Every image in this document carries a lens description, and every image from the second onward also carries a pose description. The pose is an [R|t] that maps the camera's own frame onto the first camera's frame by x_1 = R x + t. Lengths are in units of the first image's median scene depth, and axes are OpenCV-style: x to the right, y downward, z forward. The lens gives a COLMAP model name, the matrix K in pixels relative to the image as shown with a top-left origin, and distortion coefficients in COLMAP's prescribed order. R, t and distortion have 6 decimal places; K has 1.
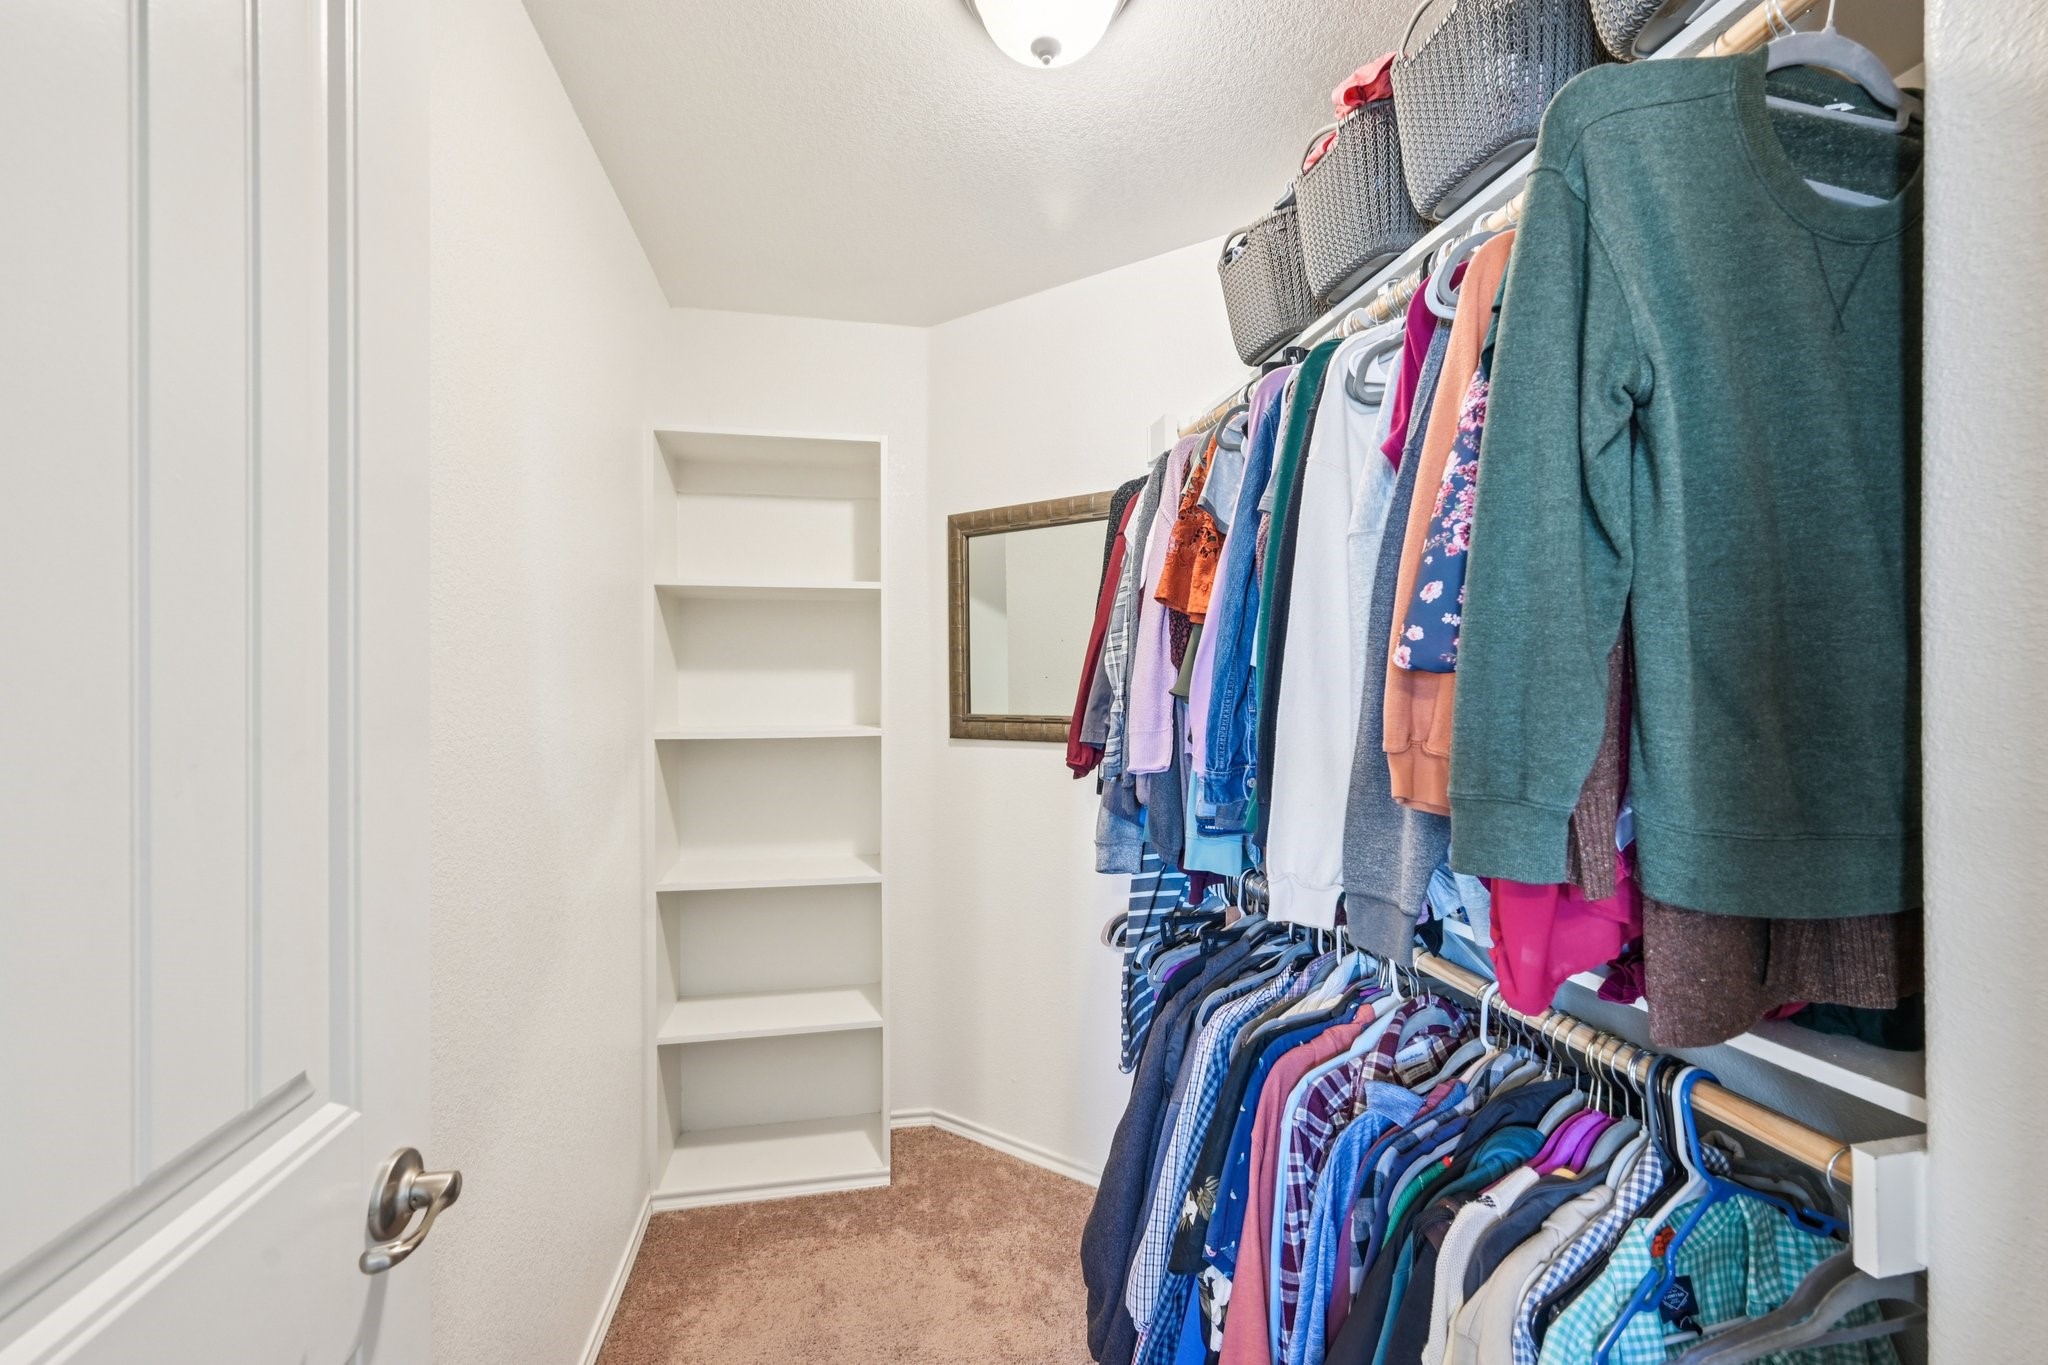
lens RADIAL K [[838.1, 0, 1024.0], [0, 838.1, 682.5], [0, 0, 1]] dist [-0.000947, -0.000021]
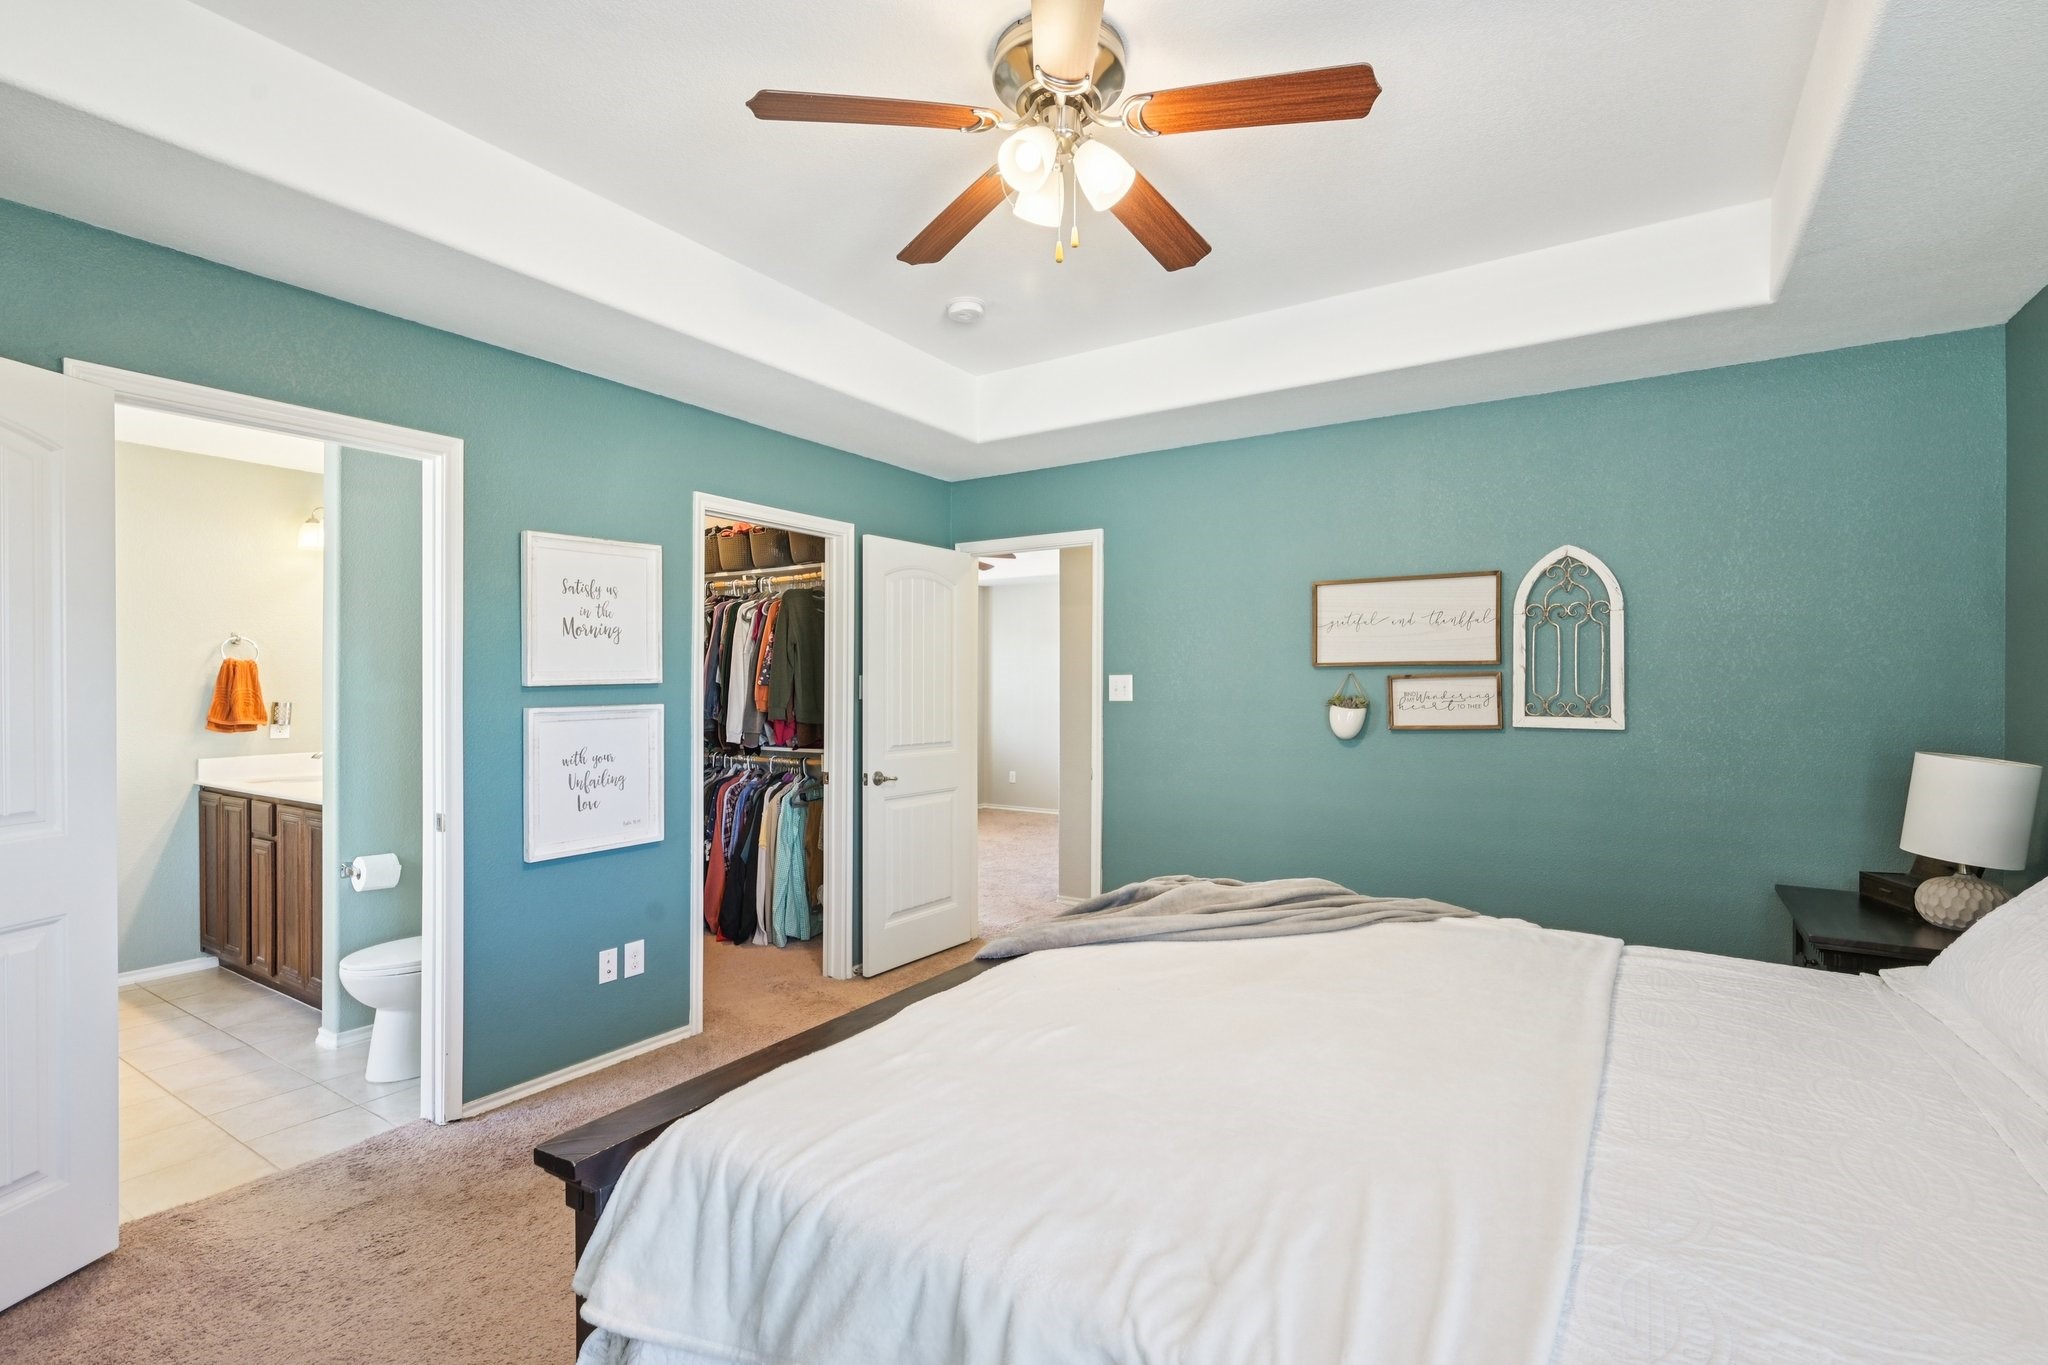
lens RADIAL K [[933.6, 0, 1024.0], [0, 933.6, 682.5], [0, 0, 1]] dist [0.000281, 0.000007]
pose [[0.699801, 0.003211, 0.714331, -2.539638], [-0.002124, 0.999995, -0.002414, -0.016799], [-0.714335, 0.000172, 0.699804, -4.241493]]
